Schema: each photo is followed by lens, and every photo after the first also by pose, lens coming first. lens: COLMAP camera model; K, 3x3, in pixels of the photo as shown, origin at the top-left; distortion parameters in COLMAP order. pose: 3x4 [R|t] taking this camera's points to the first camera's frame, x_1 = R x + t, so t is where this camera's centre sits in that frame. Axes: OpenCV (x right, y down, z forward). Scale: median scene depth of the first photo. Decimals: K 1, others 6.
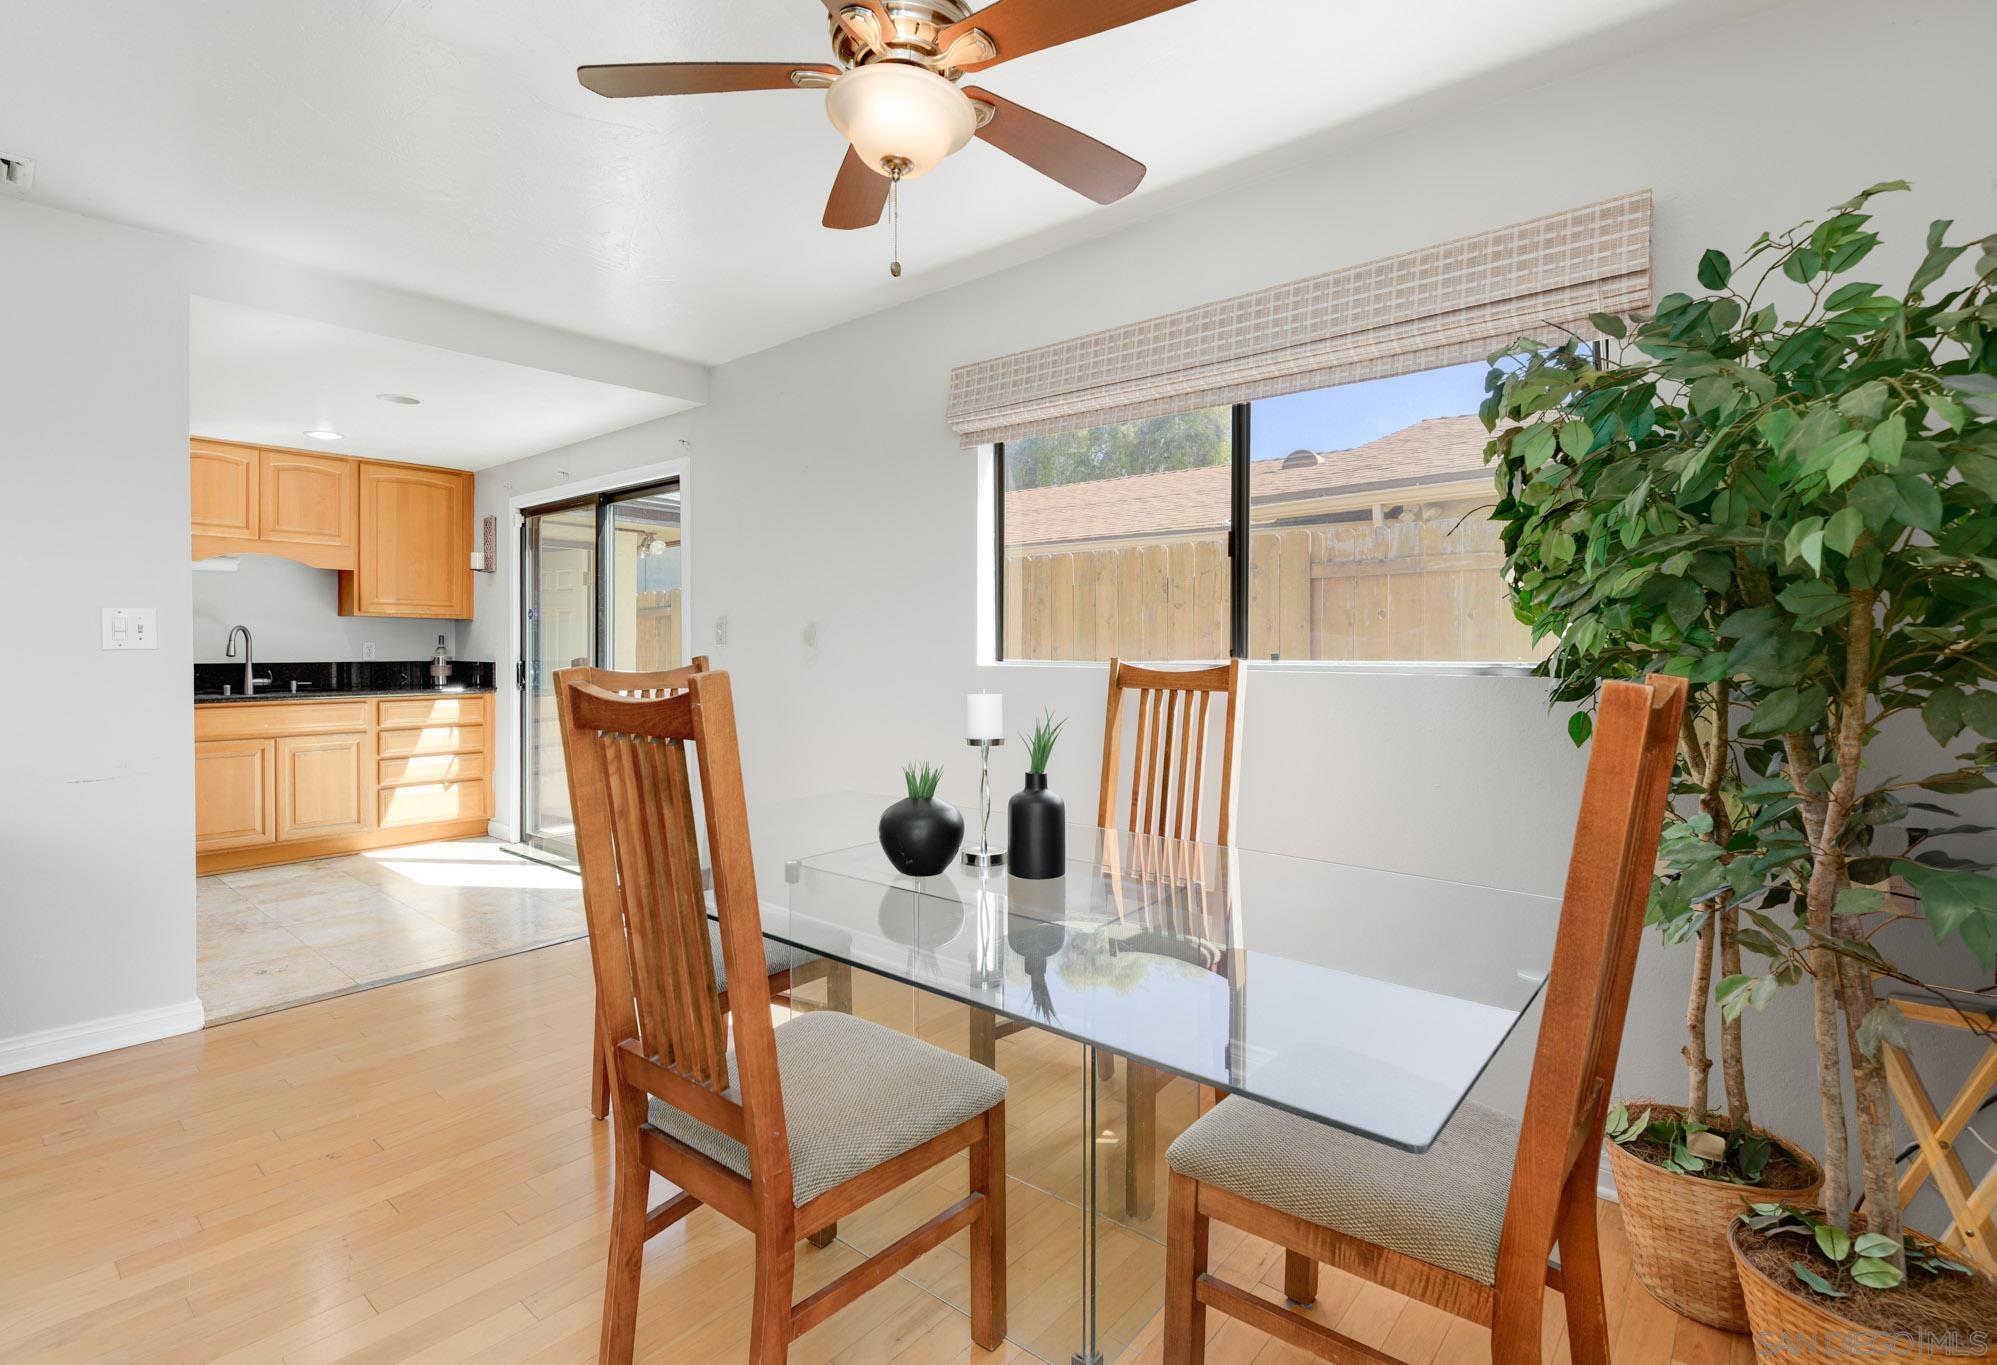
lens RADIAL K [[952.6, 0, 944.1], [0, 952.6, 648.1], [0, 0, 1]] dist [-0.000215, -0.000782]
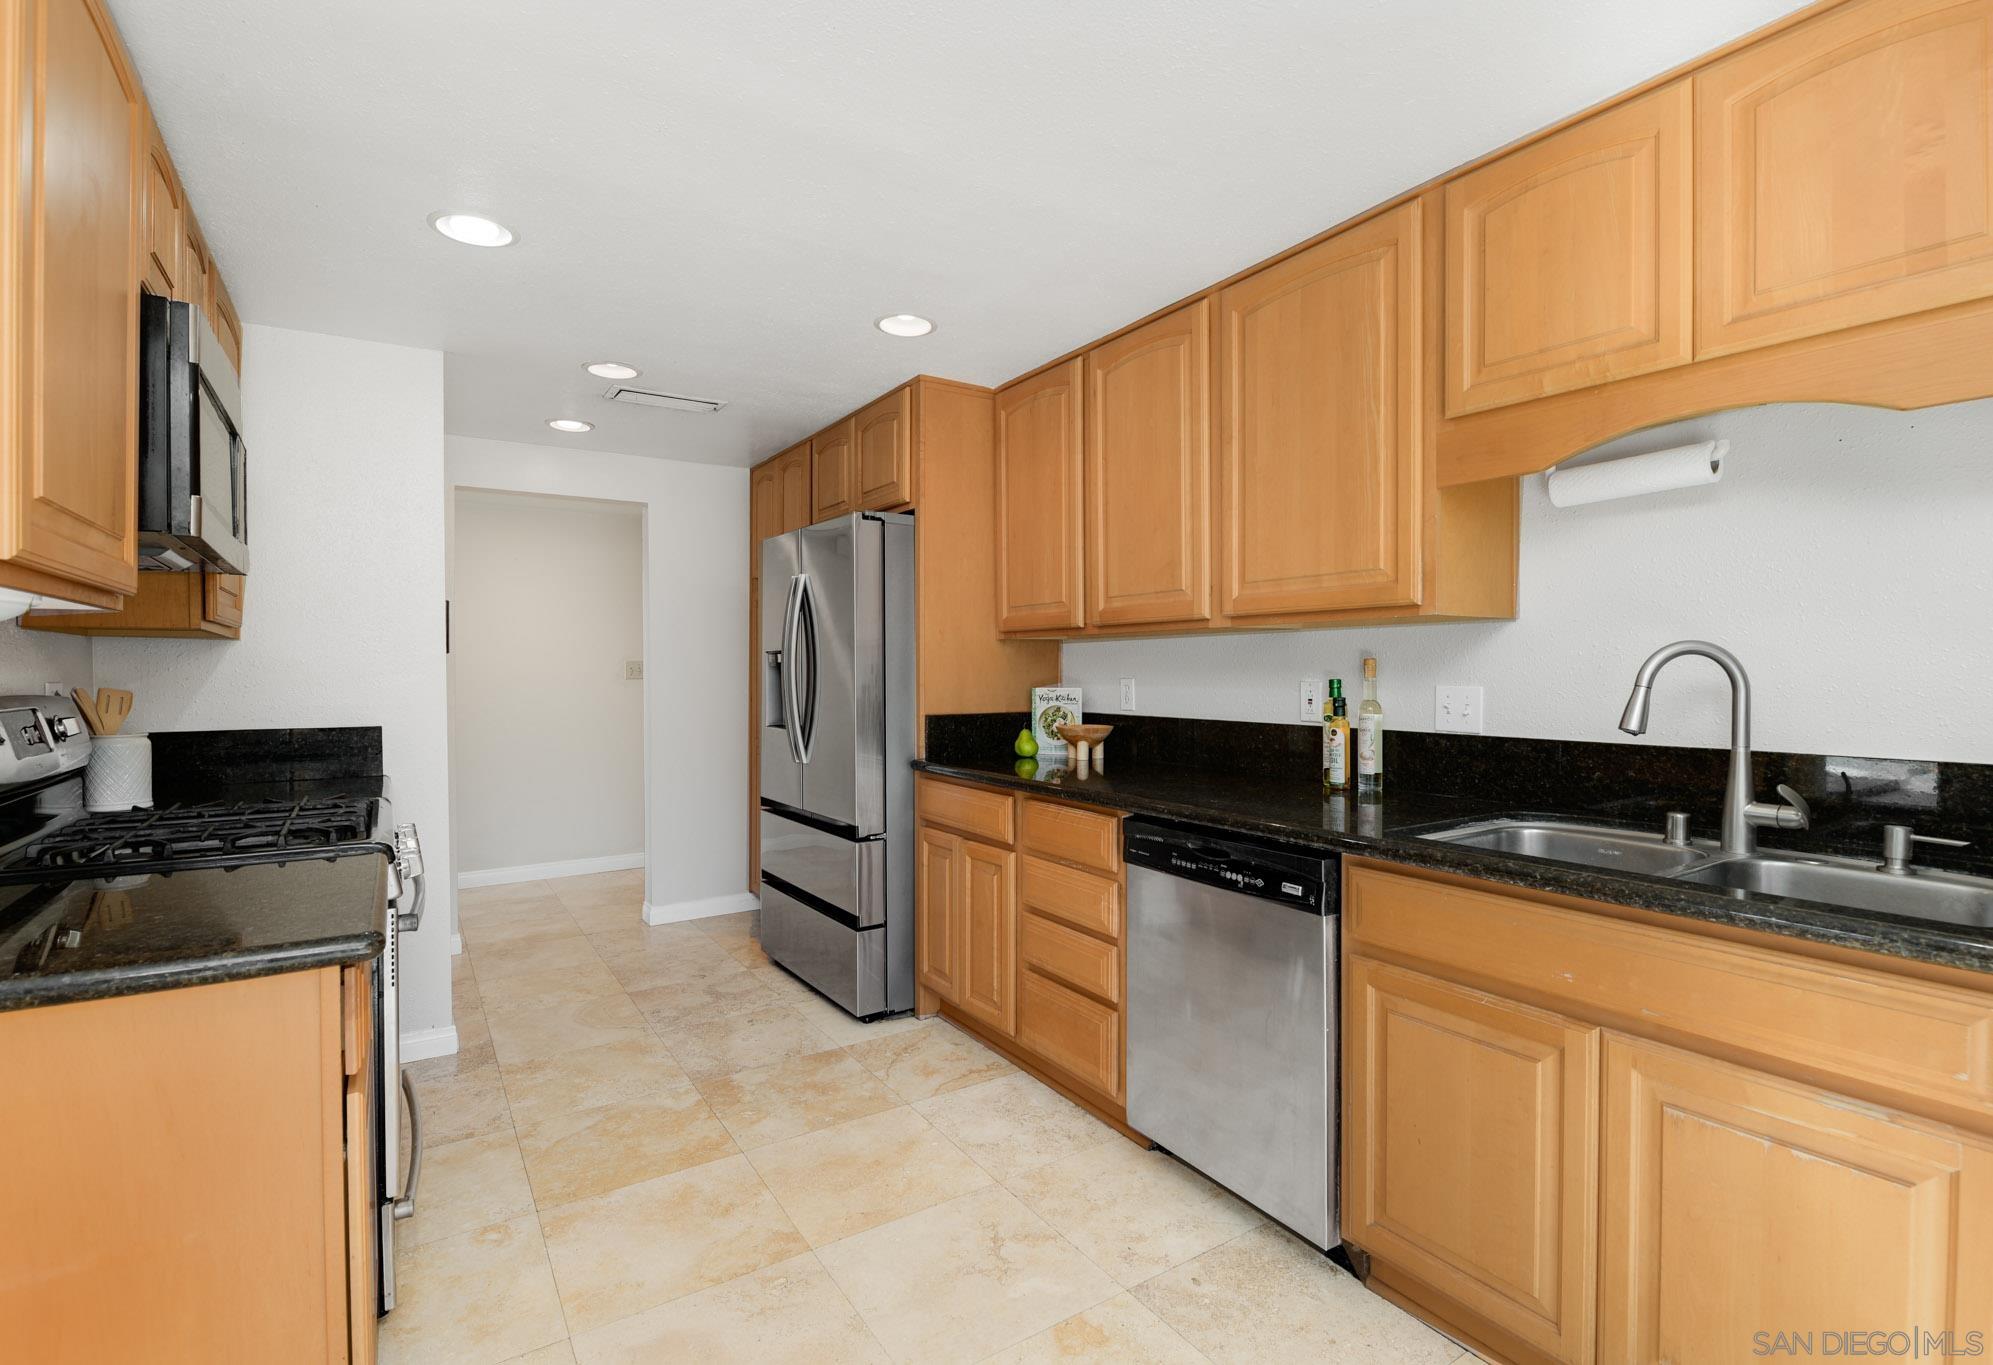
lens RADIAL K [[928.7, 0, 996.5], [0, 928.7, 682.5], [0, 0, 1]] dist [-0.000771, -0.000233]
pose [[-0.261787, 0.006718, -0.965102, -1.100110], [-0.006427, 0.999941, 0.008704, -0.029355], [0.965104, 0.008481, -0.261729, 2.596399]]
